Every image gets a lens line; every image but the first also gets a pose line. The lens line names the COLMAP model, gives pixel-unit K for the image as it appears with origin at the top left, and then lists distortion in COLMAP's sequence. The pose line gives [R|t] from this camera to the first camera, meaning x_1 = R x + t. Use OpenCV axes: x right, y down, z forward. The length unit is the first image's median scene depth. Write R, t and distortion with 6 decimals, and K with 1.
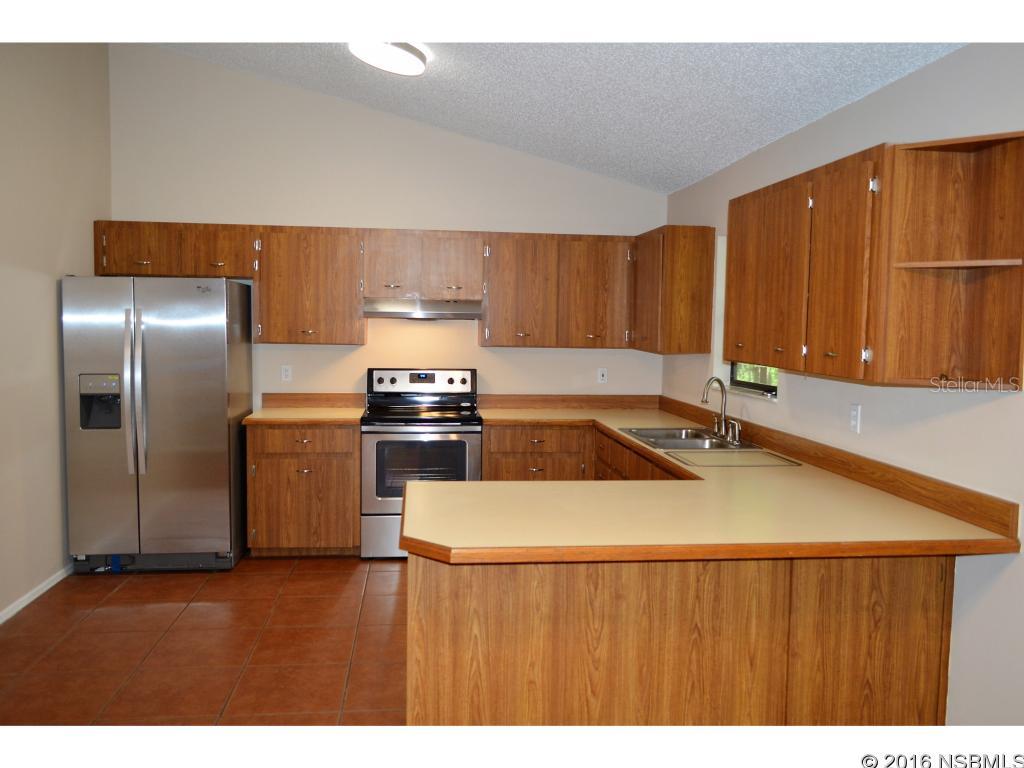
lens RADIAL K [[851.6, 0, 512.0], [0, 851.6, 384.0], [0, 0, 1]] dist [-0.010376, -0.001074]
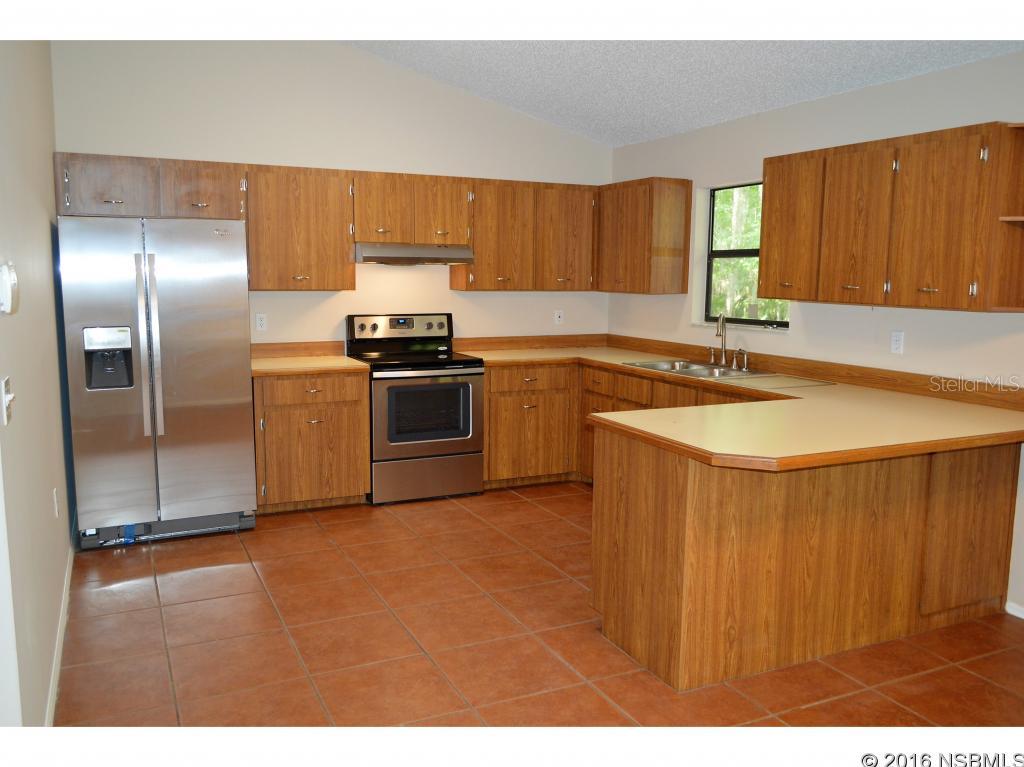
lens RADIAL K [[851.6, 0, 512.0], [0, 851.6, 383.5], [0, 0, 1]] dist [-0.010376, -0.001074]
pose [[0.943979, -0.049730, 0.326237, -0.349026], [0.029666, 0.997366, 0.066194, 0.001113], [-0.328669, -0.052808, 0.942968, 0.010329]]
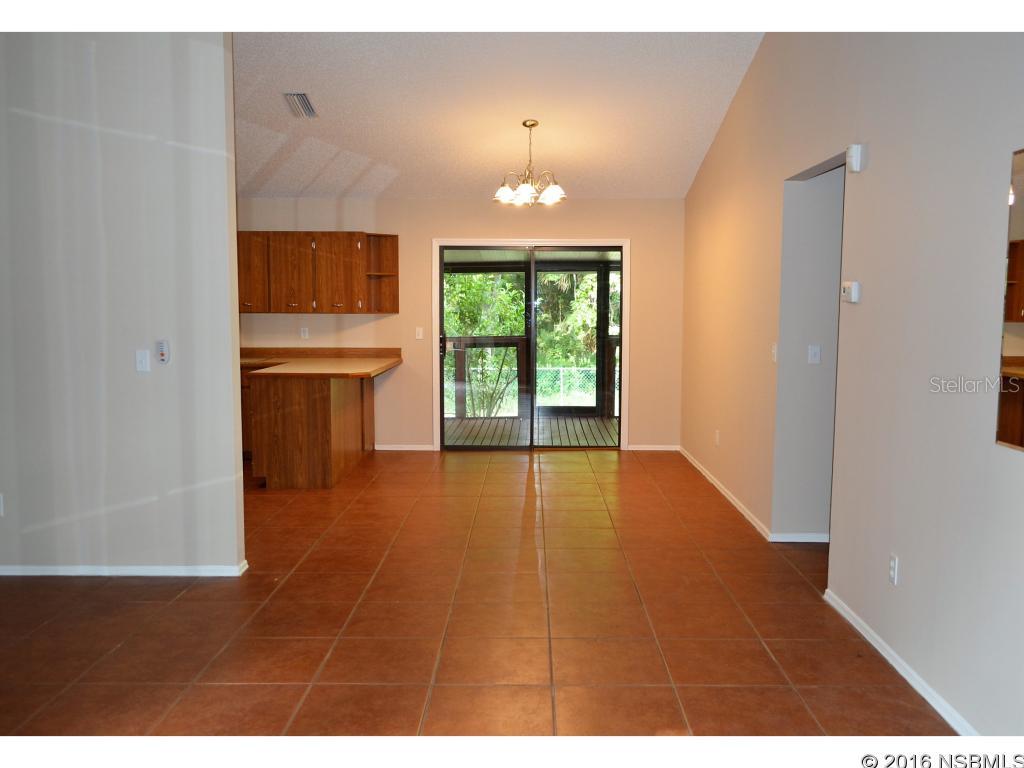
lens RADIAL K [[918.8, 0, 512.0], [0, 918.8, 384.0], [0, 0, 1]] dist [-0.008271, -0.005123]
pose [[0.121460, -0.105202, 0.987006, -1.379441], [0.072686, 0.992641, 0.096857, -0.015798], [-0.989931, 0.059977, 0.128213, 0.059521]]
